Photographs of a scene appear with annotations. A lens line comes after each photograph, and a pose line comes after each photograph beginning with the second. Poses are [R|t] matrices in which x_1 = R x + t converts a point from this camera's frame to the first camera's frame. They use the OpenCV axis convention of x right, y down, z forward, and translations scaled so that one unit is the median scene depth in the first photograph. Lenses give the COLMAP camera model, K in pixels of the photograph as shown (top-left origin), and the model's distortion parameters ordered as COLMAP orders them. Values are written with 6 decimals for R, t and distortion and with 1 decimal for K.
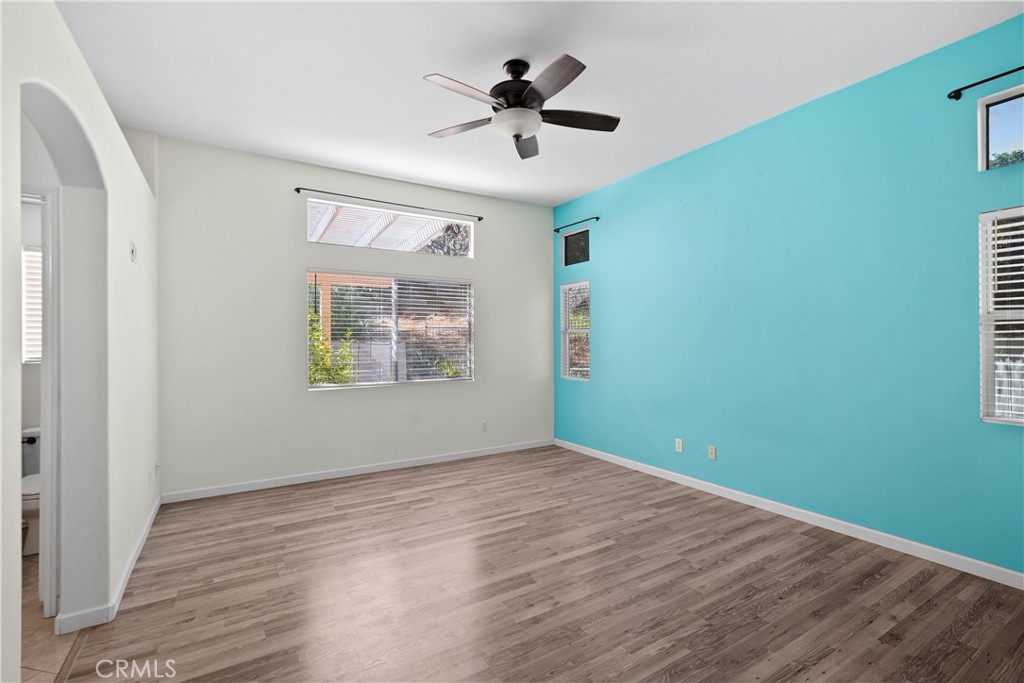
lens RADIAL K [[468.6, 0, 513.7], [0, 468.6, 336.8], [0, 0, 1]] dist [-0.015210, 0.009745]
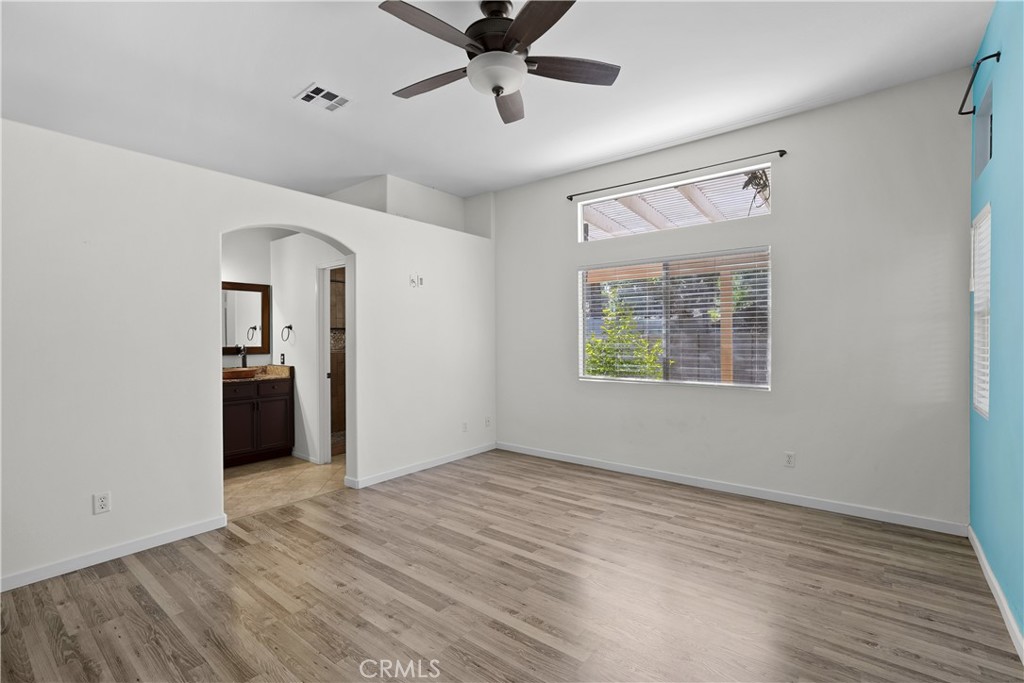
lens RADIAL K [[468.6, 0, 513.7], [0, 468.6, 336.8], [0, 0, 1]] dist [-0.015210, 0.009745]
pose [[0.328089, 0.002118, -0.944644, 0.560183], [0.012625, 0.999898, 0.006627, 0.005801], [0.944562, -0.014100, 0.328029, 0.522994]]
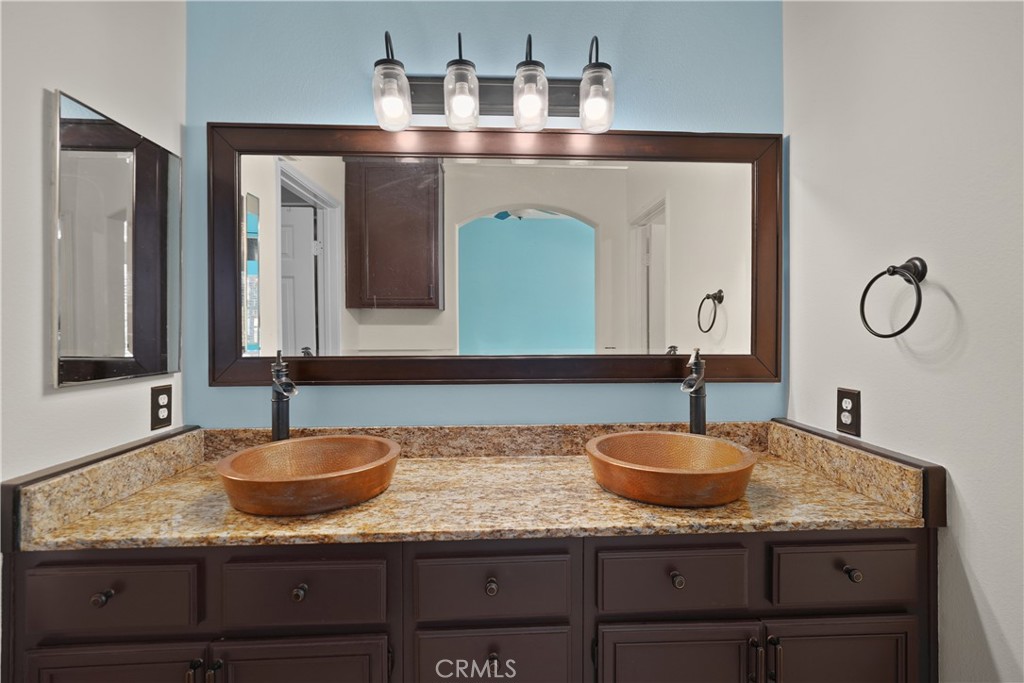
lens RADIAL K [[465.8, 0, 514.9], [0, 465.8, 331.8], [0, 0, 1]] dist [-0.013644, 0.008694]
pose [[-0.486425, 0.004080, -0.873713, -0.470157], [0.005624, 0.999983, 0.001539, 0.012982], [0.873704, -0.004165, -0.486439, 0.304819]]
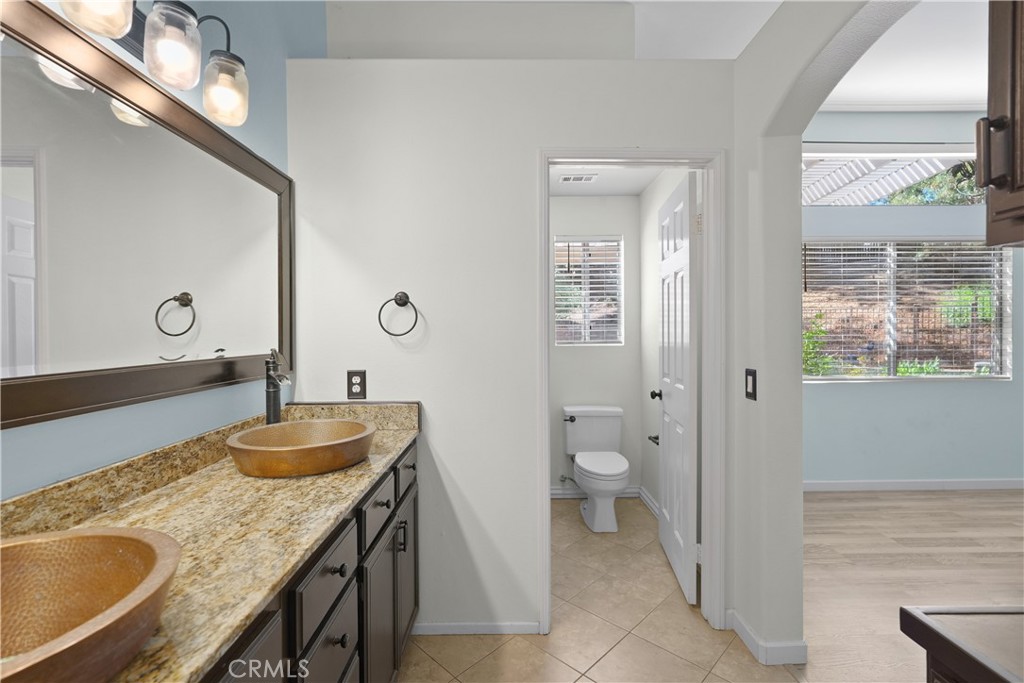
lens RADIAL K [[465.8, 0, 514.9], [0, 465.8, 331.8], [0, 0, 1]] dist [-0.013644, 0.008694]
pose [[0.857226, -0.008035, -0.514877, -0.457849], [0.012263, 0.999913, 0.004812, 0.012590], [0.514794, -0.010438, 0.857251, 0.030522]]
